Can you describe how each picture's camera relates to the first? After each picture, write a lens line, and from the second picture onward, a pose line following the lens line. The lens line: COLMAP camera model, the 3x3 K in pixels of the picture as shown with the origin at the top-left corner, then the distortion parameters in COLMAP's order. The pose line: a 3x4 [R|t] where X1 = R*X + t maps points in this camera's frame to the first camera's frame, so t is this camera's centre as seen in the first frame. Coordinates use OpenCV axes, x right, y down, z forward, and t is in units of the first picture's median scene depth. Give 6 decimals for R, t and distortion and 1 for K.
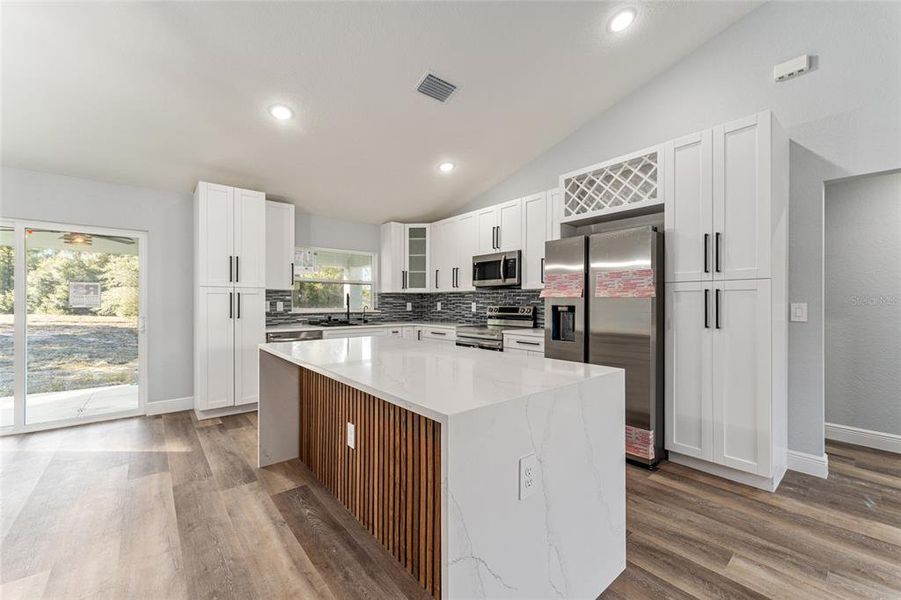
lens RADIAL K [[358.6, 0, 449.5], [0, 358.6, 304.0], [0, 0, 1]] dist [-0.000495, -0.000084]
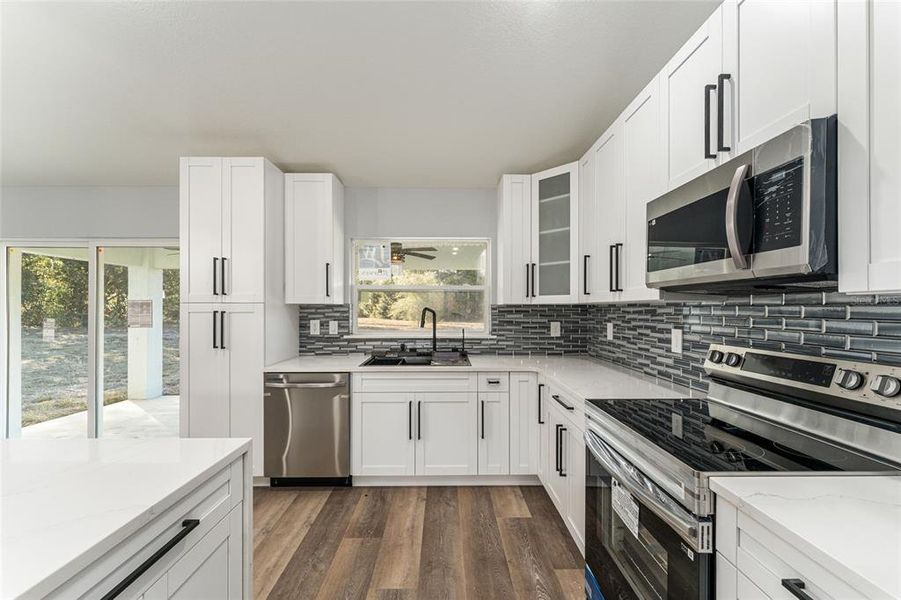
lens RADIAL K [[359.8, 0, 449.2], [0, 359.8, 306.9], [0, 0, 1]] dist [-0.000163, -0.000028]
pose [[0.774278, -0.004662, -0.632829, 0.152093], [-0.001349, 0.999958, -0.009017, -0.029849], [0.632845, 0.007835, 0.774239, 0.664790]]
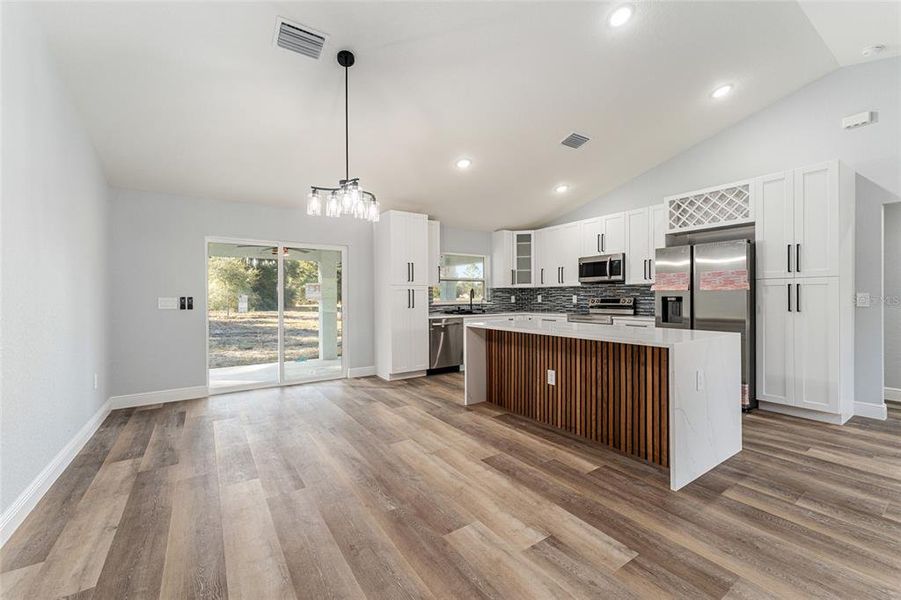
lens RADIAL K [[364.1, 0, 451.3], [0, 364.1, 300.0], [0, 0, 1]] dist [-0.001058, -0.000013]
pose [[0.994456, -0.006854, -0.104930, -0.266866], [0.007499, 0.999955, 0.005750, 0.002252], [0.104886, -0.006505, 0.994463, -0.329372]]
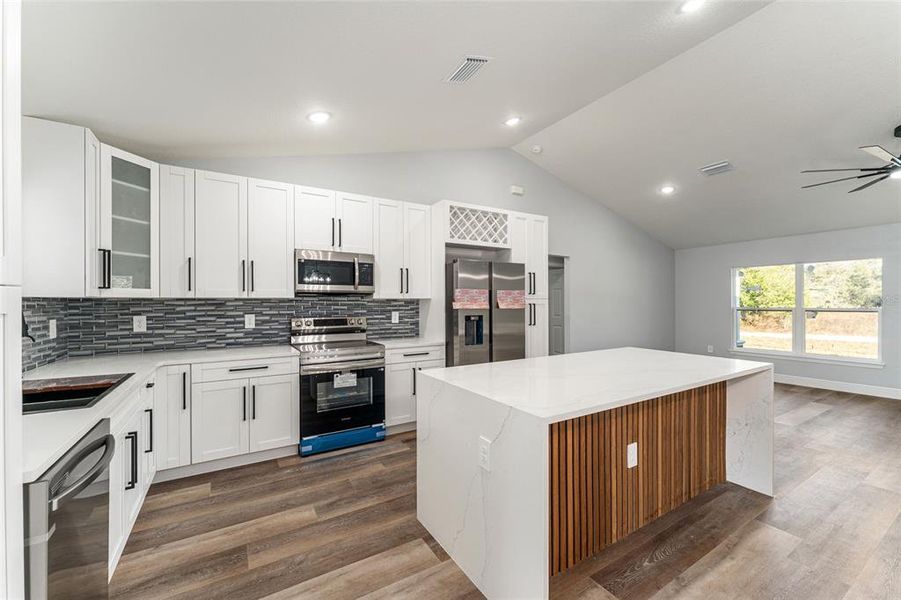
lens RADIAL K [[364.1, 0, 451.3], [0, 364.1, 300.0], [0, 0, 1]] dist [-0.001058, -0.000013]
pose [[0.145596, 0.001403, 0.989343, -0.659864], [0.004572, 0.999987, -0.002091, -0.033451], [-0.989334, 0.004828, 0.145588, 0.656732]]
